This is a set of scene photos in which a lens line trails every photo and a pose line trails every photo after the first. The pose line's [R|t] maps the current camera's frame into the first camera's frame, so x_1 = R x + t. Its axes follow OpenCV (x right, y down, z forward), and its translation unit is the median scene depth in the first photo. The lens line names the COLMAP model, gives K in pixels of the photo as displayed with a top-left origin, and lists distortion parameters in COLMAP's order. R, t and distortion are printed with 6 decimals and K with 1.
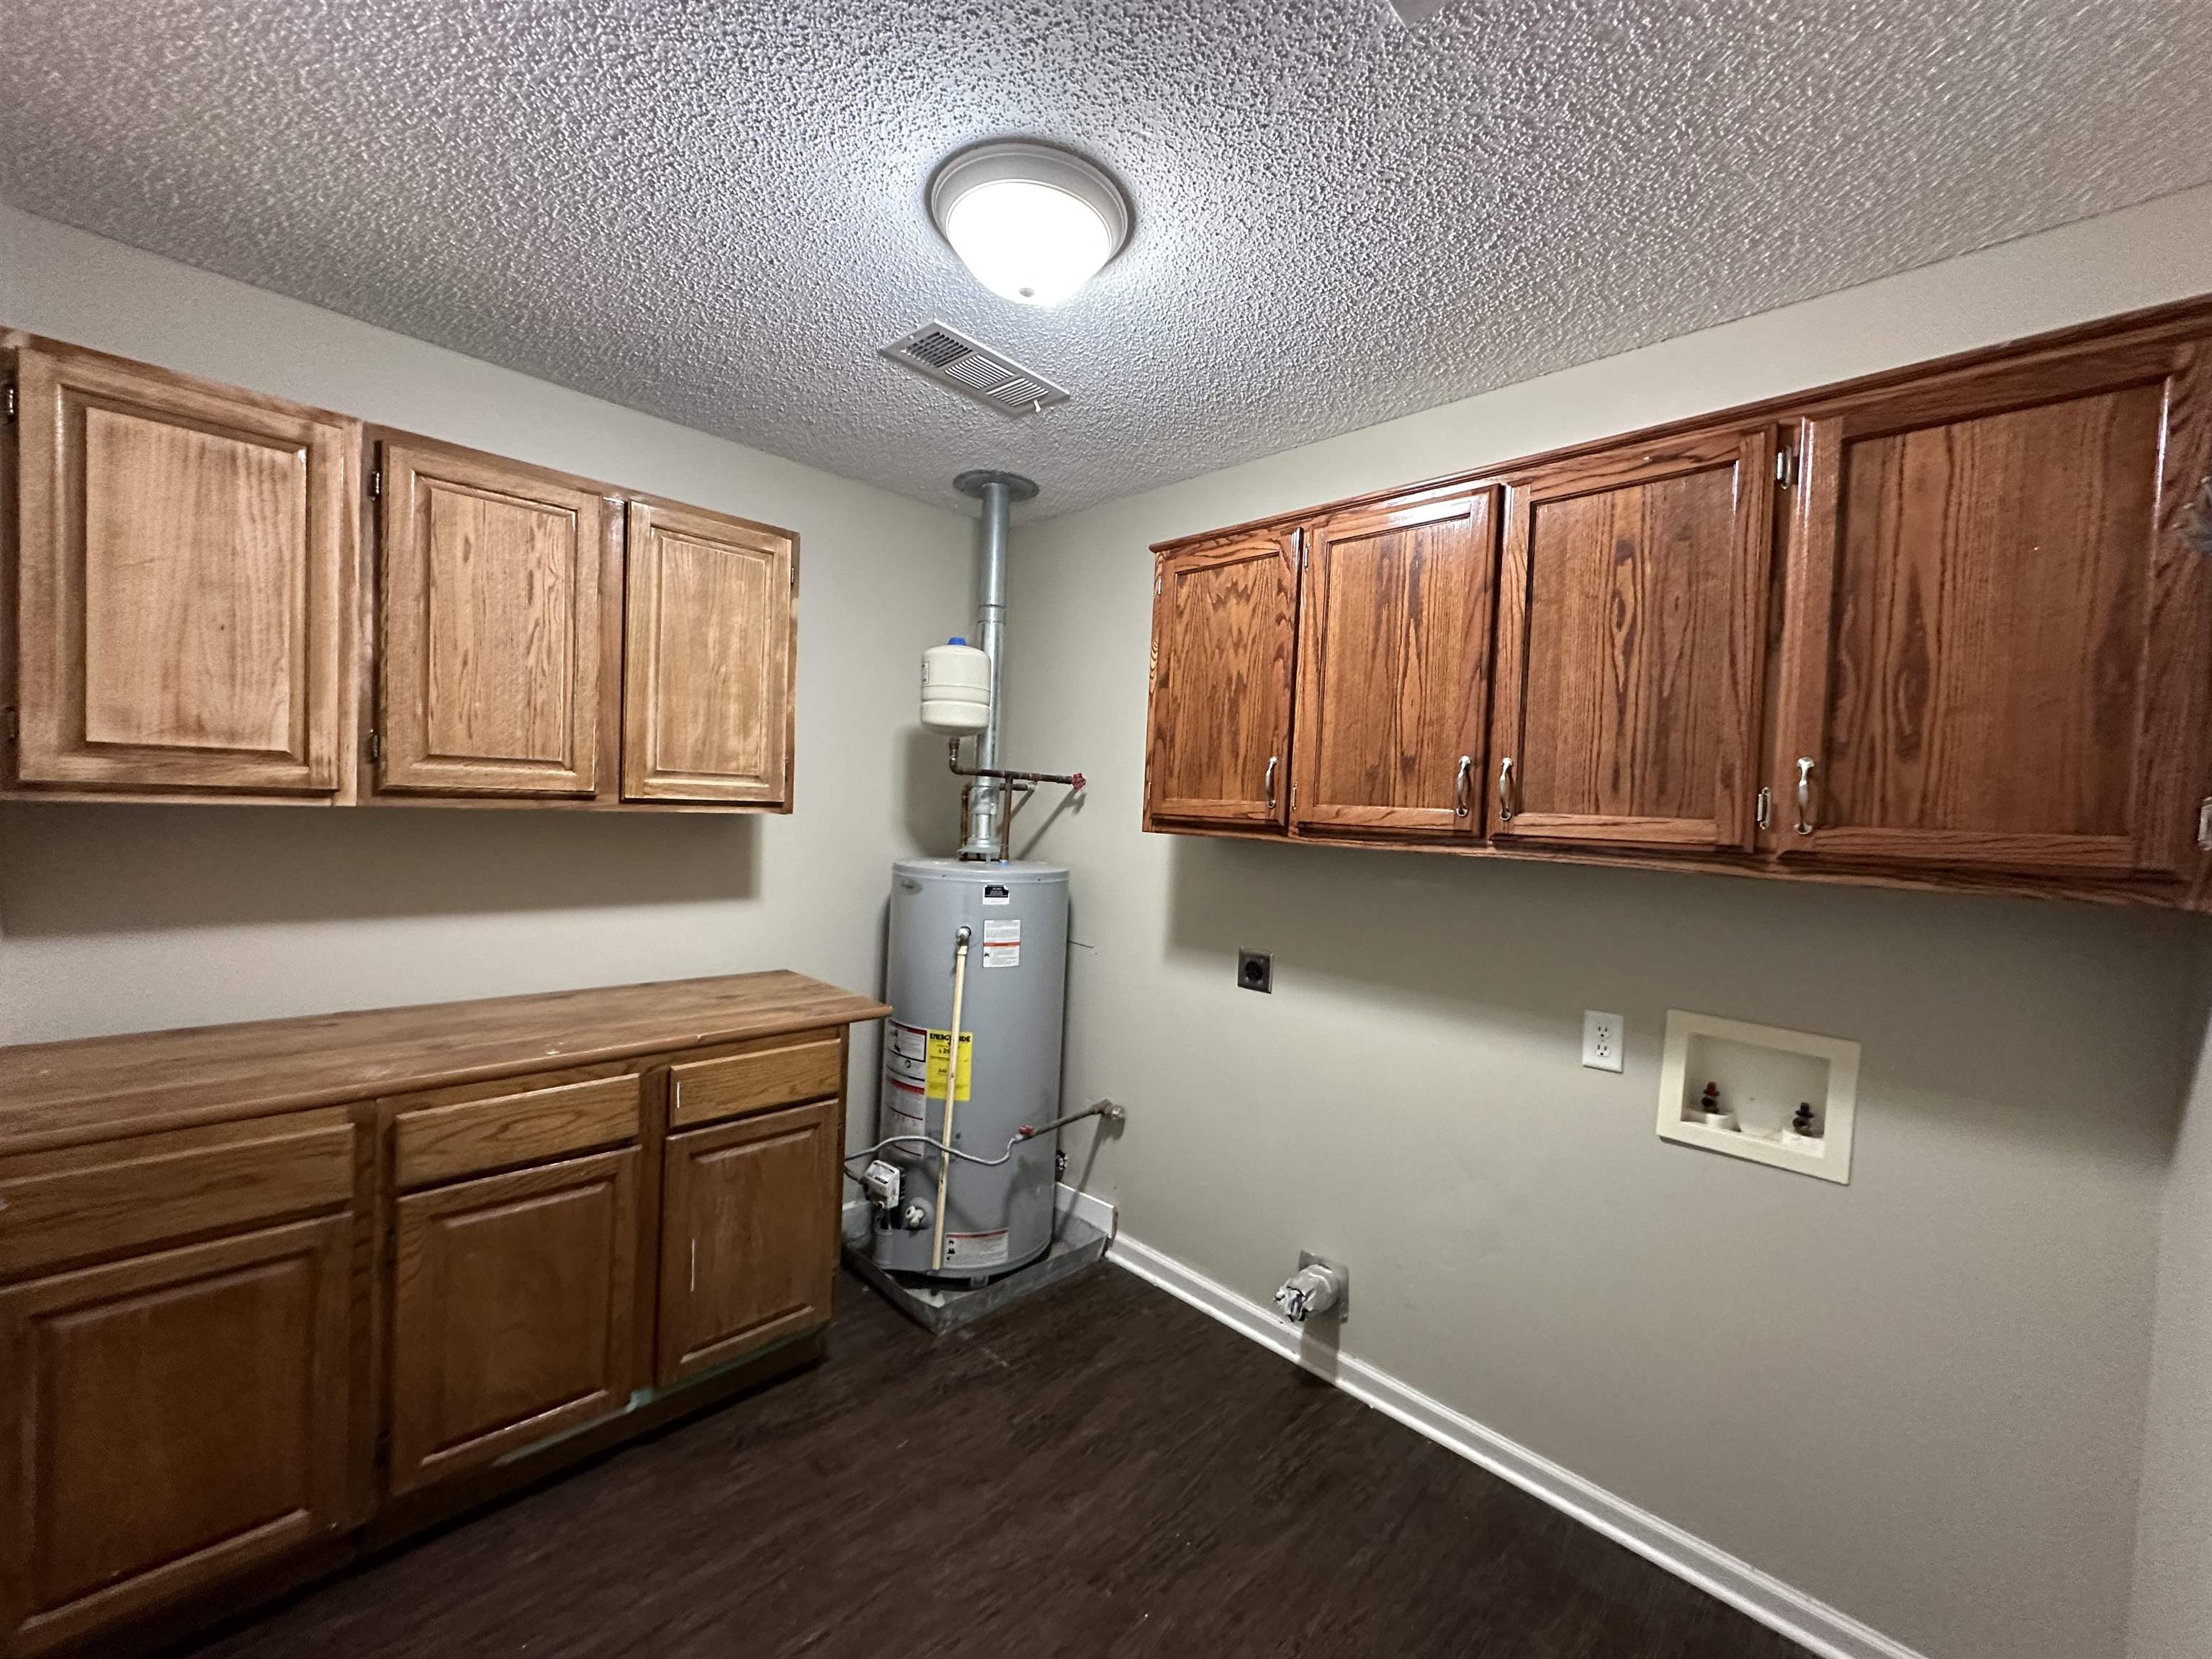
lens RADIAL K [[884.1, 0, 1106.0], [0, 884.1, 829.5], [0, 0, 1]] dist [0.008330, -0.000004]
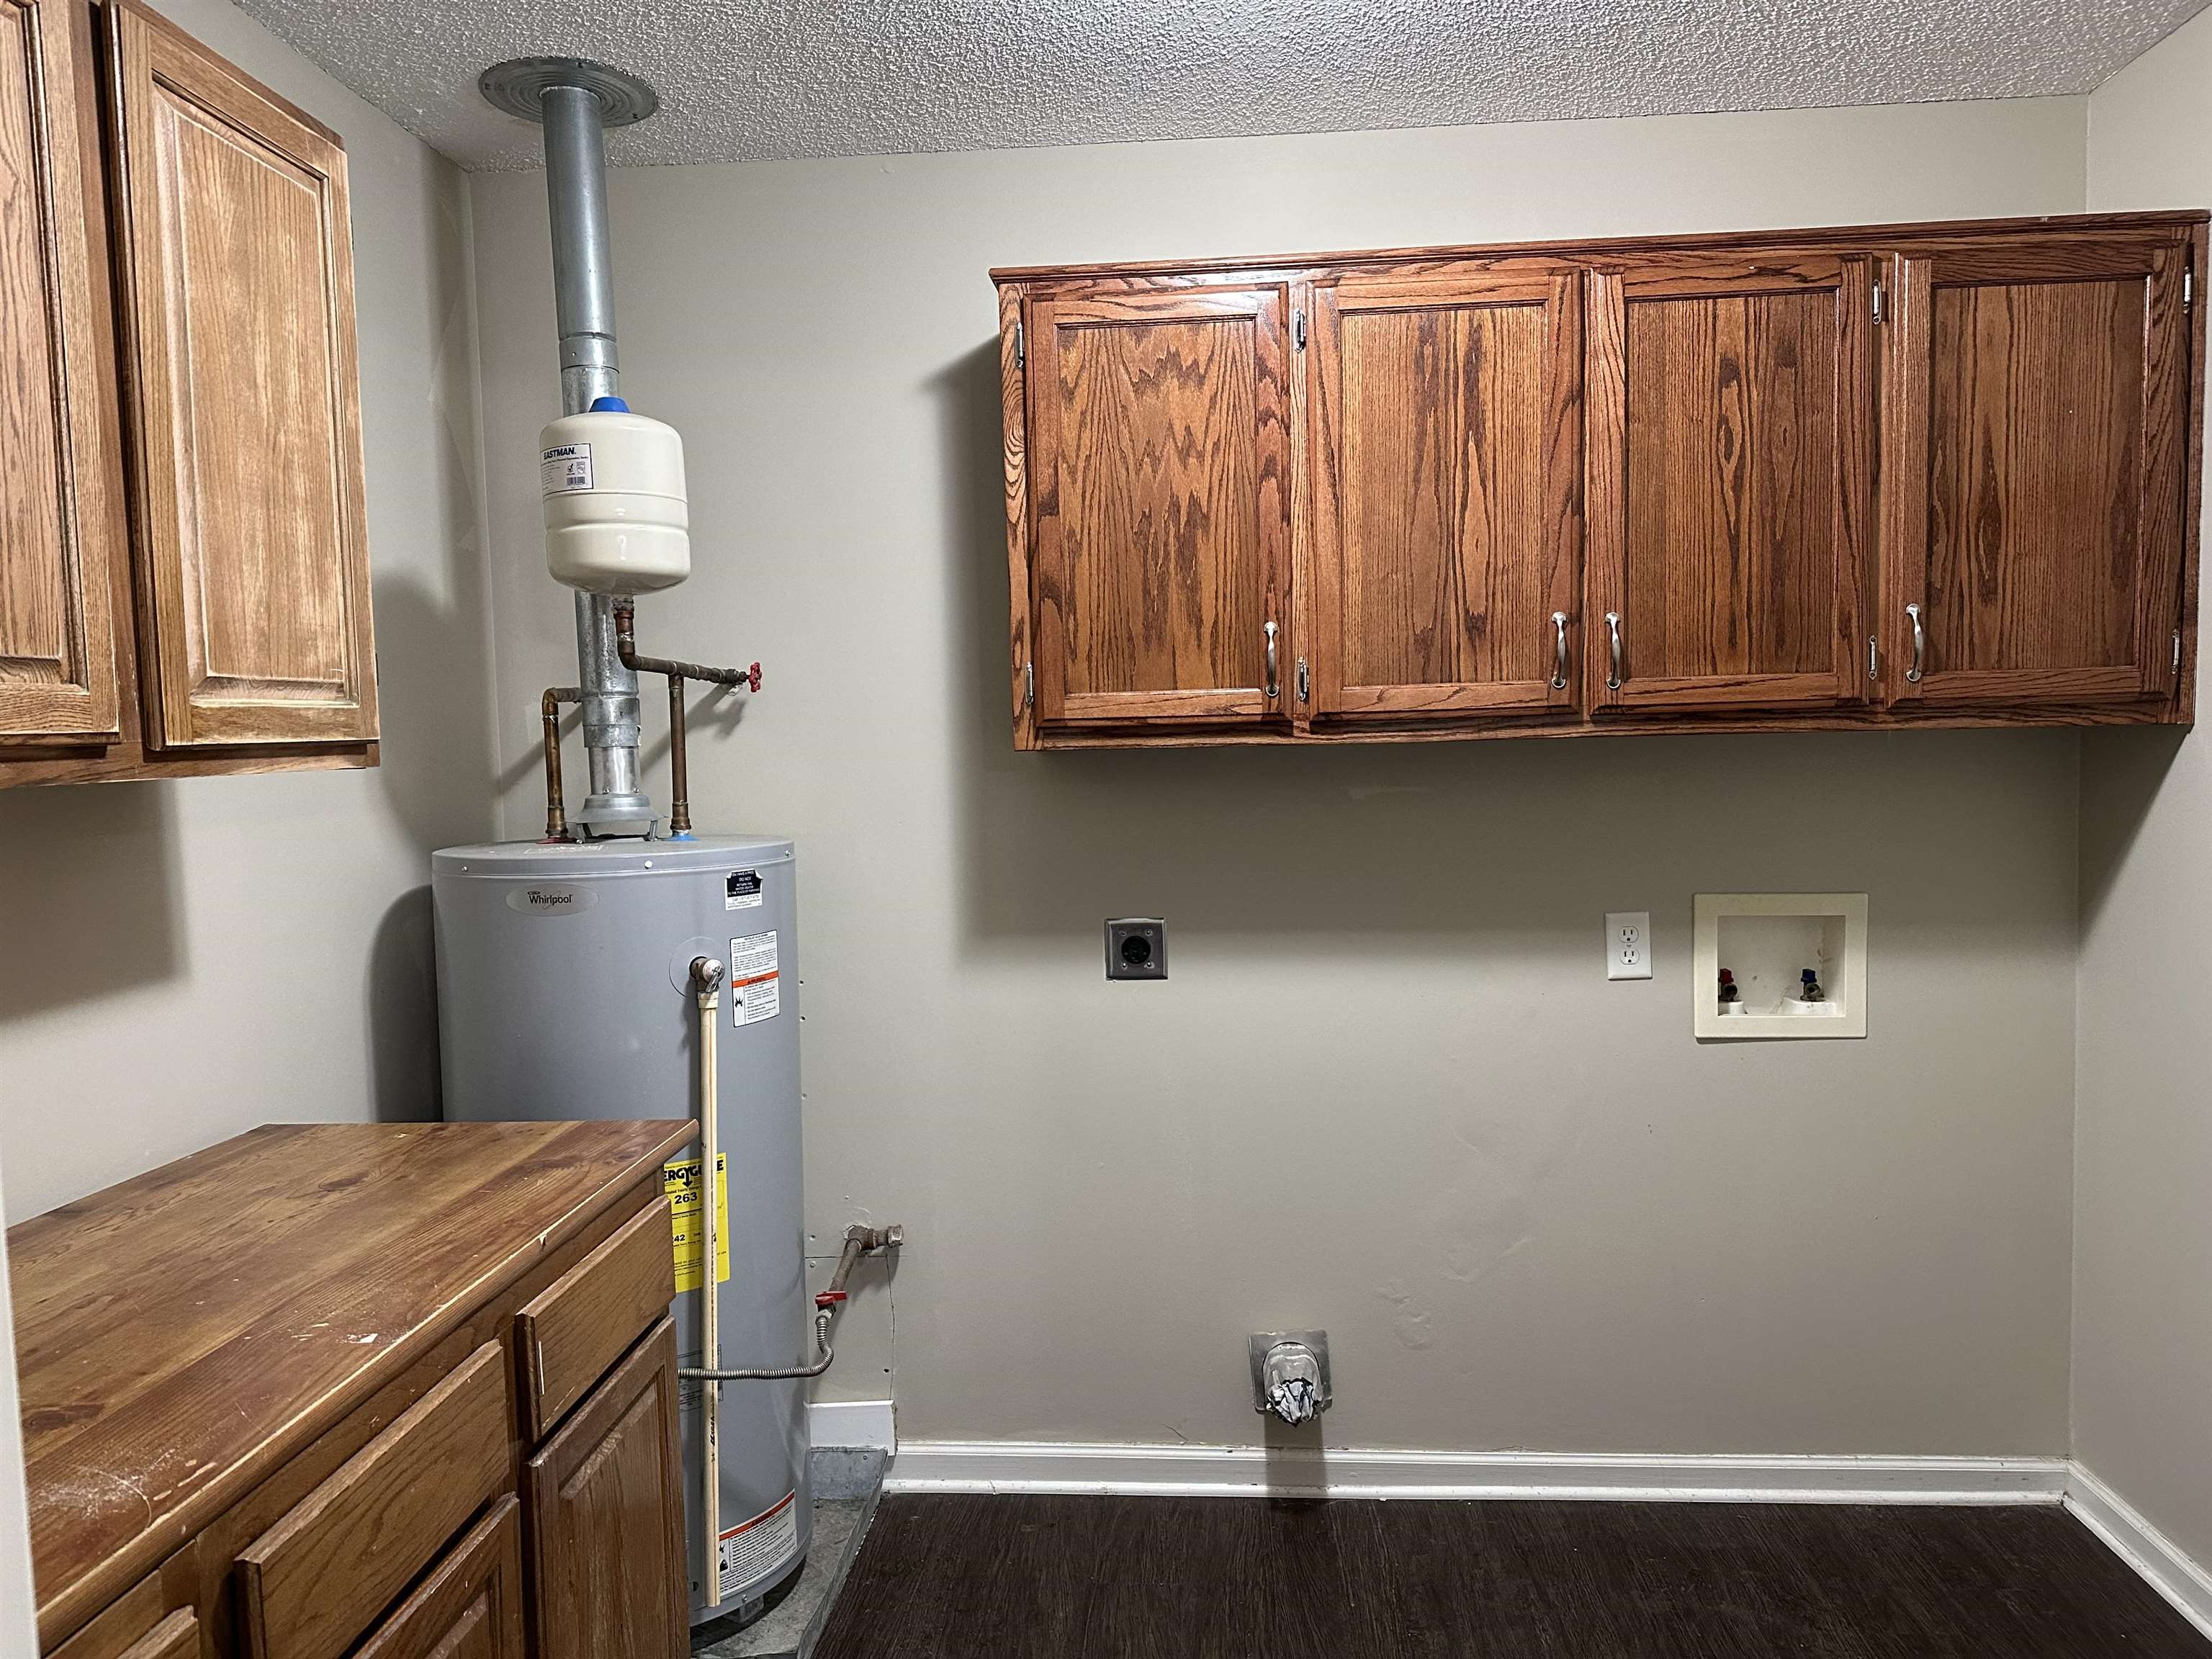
lens RADIAL K [[1553.0, 0, 1106.0], [0, 1553.0, 829.5], [0, 0, 1]] dist [0.111802, -0.142078]
pose [[0.754980, -0.103914, 0.647462, -0.779216], [0.077421, 0.994584, 0.069347, -0.016536], [-0.651161, -0.002229, 0.758936, 0.179156]]
